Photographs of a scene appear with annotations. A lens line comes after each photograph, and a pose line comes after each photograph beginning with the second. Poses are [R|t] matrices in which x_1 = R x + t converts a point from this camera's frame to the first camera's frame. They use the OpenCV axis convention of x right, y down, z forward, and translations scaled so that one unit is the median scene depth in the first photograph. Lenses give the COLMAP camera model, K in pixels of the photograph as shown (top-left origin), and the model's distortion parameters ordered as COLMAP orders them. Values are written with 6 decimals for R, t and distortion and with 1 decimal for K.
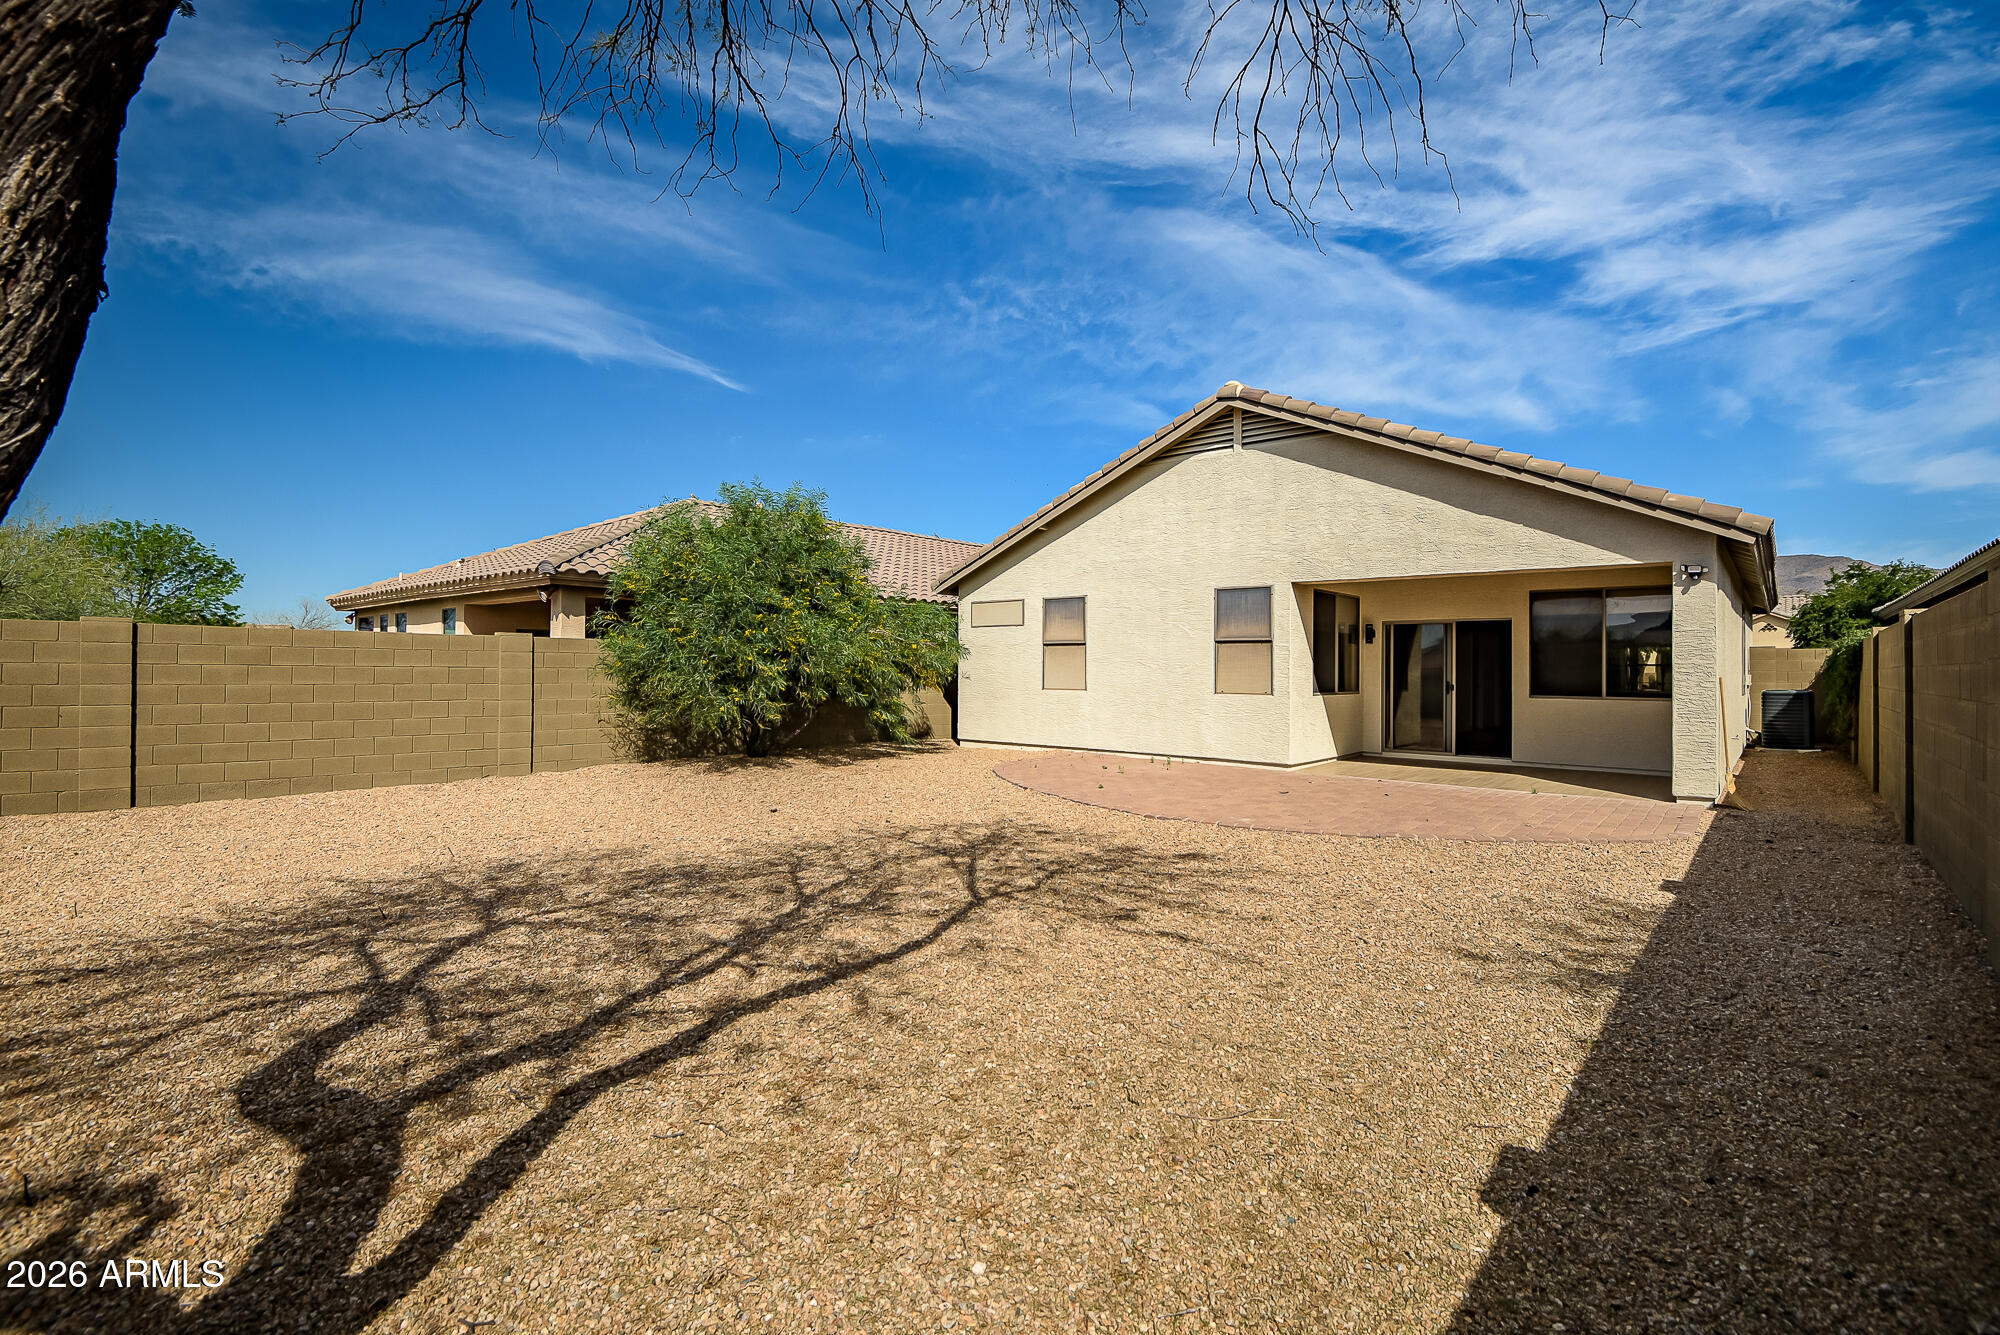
lens RADIAL K [[929.3, 0, 1000.0], [0, 929.3, 667.5], [0, 0, 1]] dist [0.010620, -0.033065]
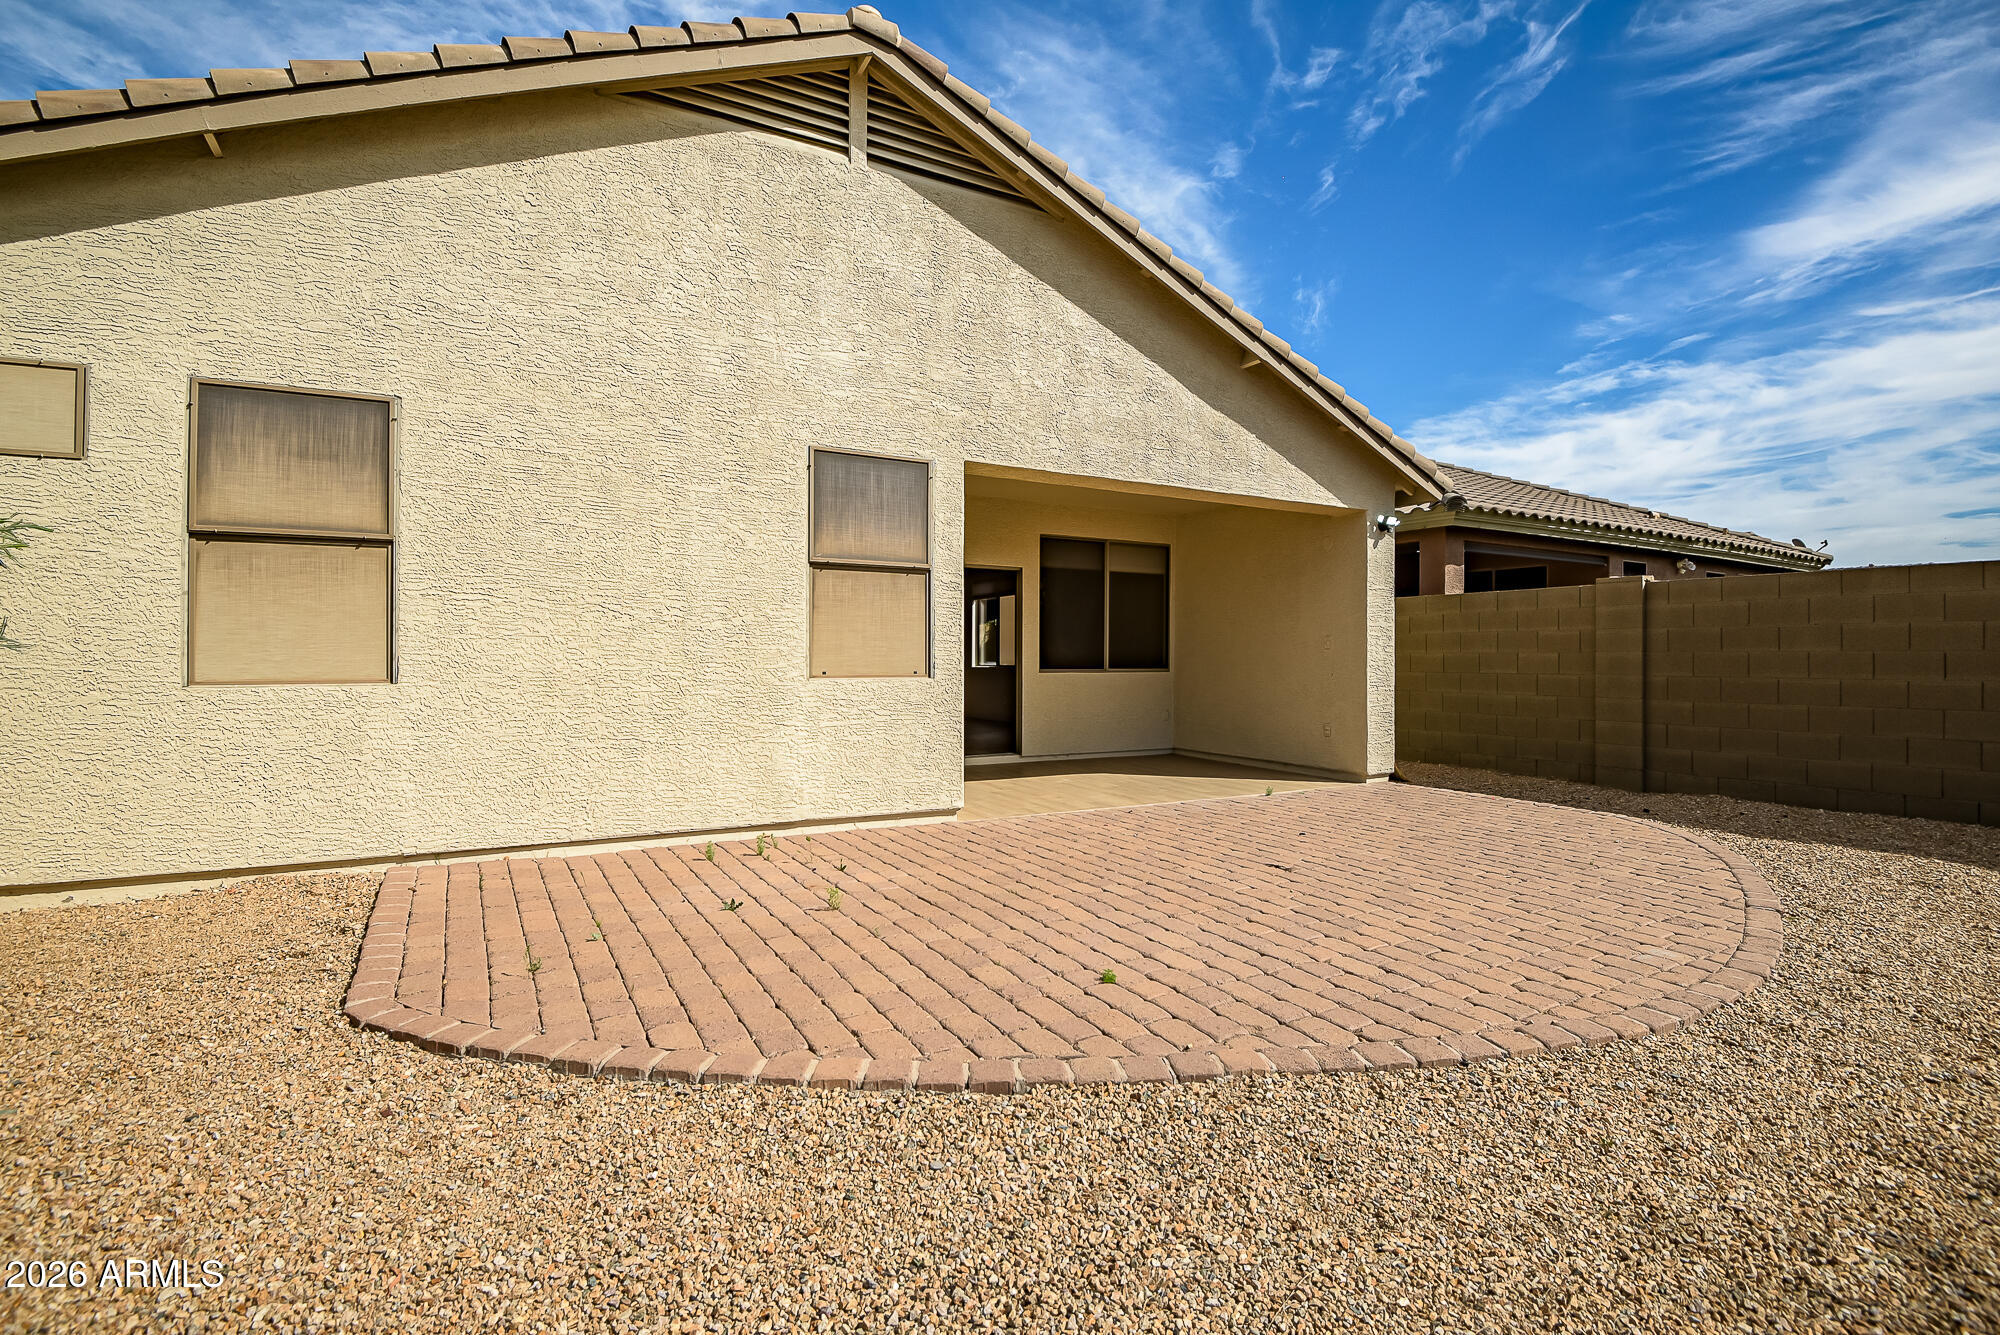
lens RADIAL K [[929.3, 0, 1000.0], [0, 929.3, 667.5], [0, 0, 1]] dist [0.010620, -0.033065]
pose [[0.315470, -0.012583, 0.948852, -0.173460], [0.004365, 0.999921, 0.011809, 0.018156], [-0.948925, 0.000417, 0.315500, 0.777695]]
